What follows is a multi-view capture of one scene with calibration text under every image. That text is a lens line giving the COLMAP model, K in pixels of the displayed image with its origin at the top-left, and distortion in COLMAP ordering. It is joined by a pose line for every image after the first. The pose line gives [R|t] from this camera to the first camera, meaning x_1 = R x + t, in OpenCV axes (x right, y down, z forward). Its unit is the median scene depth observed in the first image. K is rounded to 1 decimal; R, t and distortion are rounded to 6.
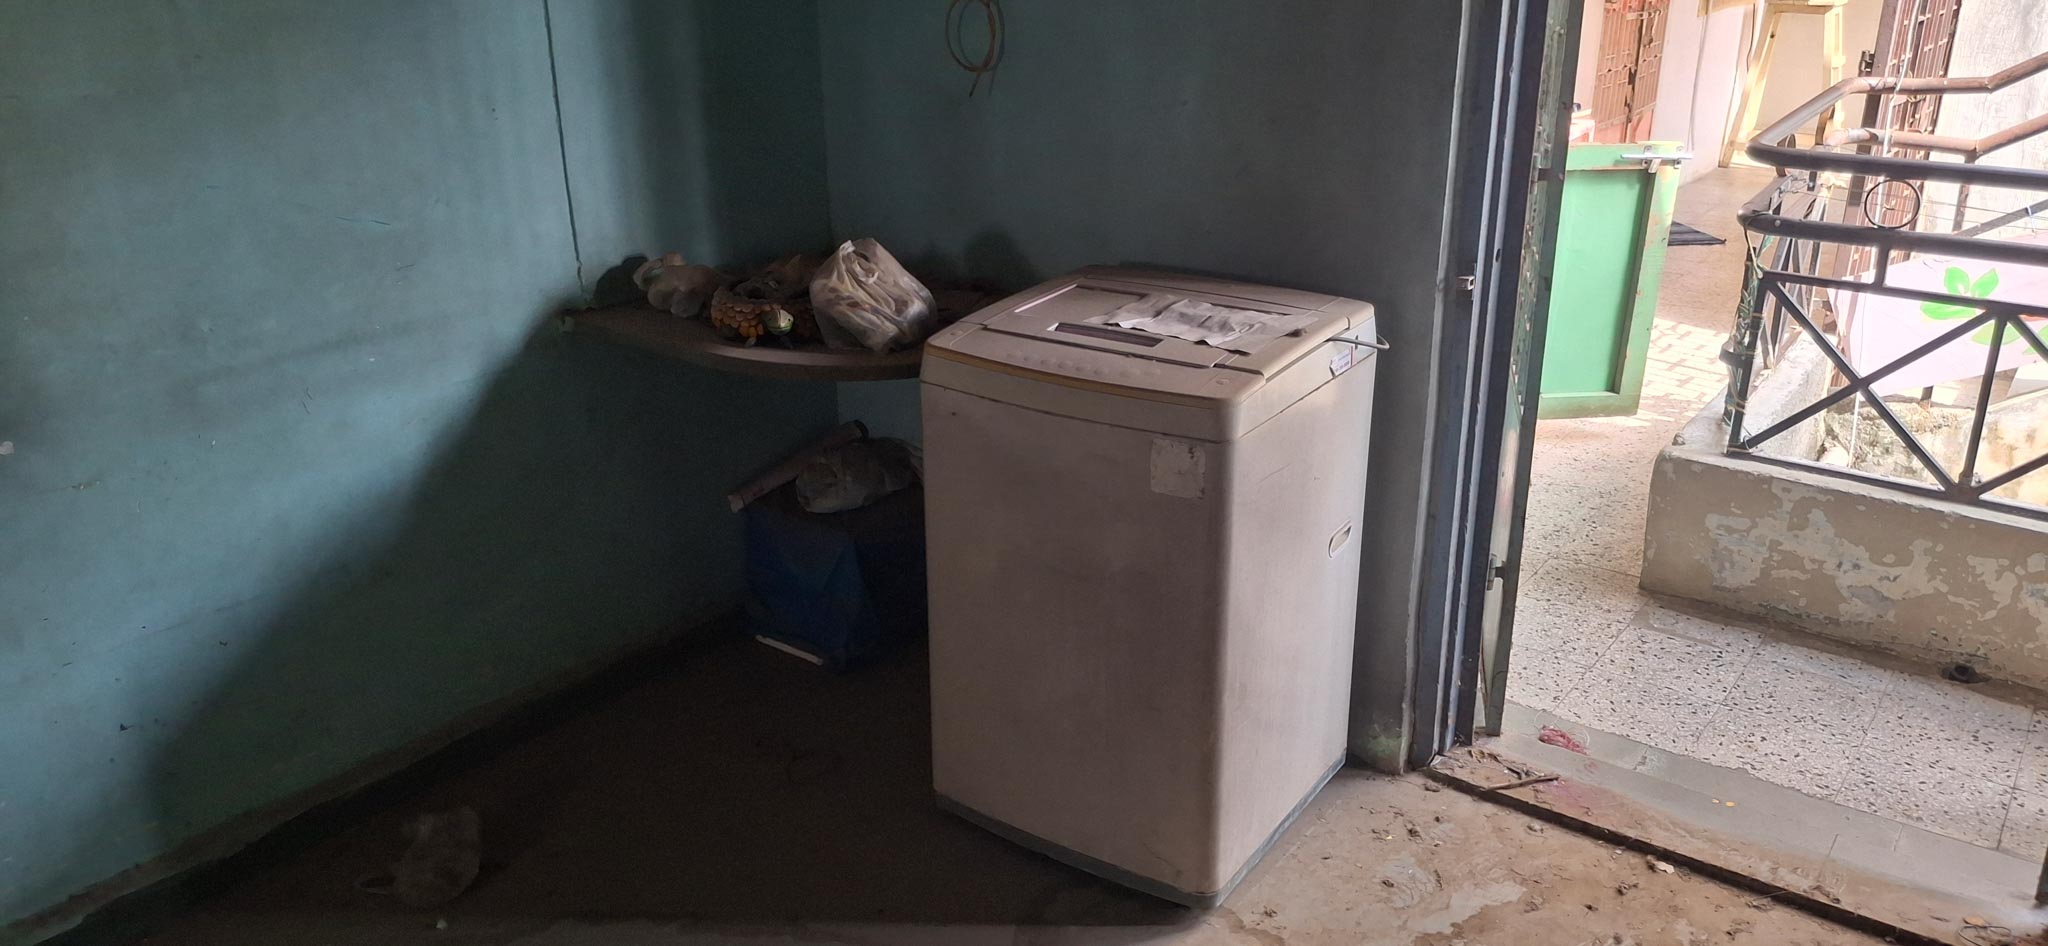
lens RADIAL K [[1585.2, 0, 1019.9], [0, 1585.2, 477.2], [0, 0, 1]] dist [0.092187, -0.150844]
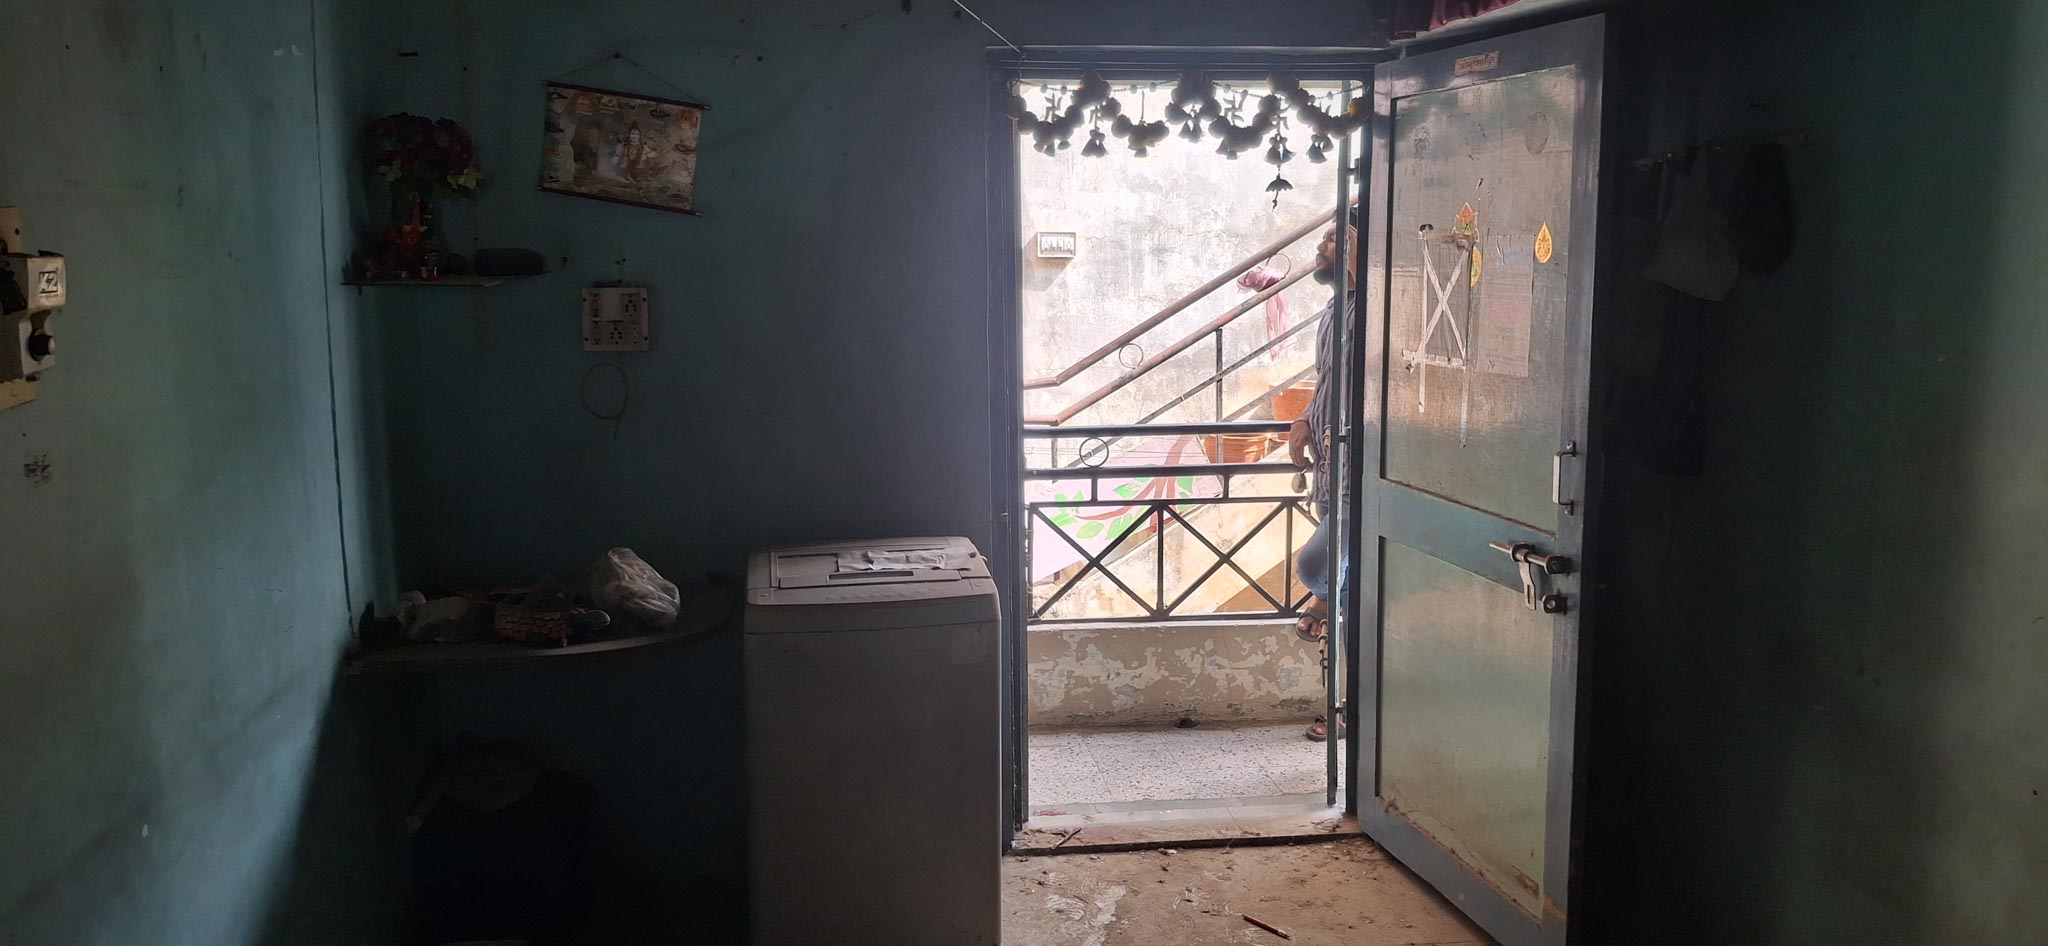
lens RADIAL K [[1585.2, 0, 1029.2], [0, 1585.2, 461.3], [0, 0, 1]] dist [0.092187, -0.150844]
pose [[0.718040, -0.105972, 0.687887, -0.623972], [0.249183, 0.961969, -0.111910, 0.006991], [-0.649867, 0.251766, 0.717138, -0.129047]]
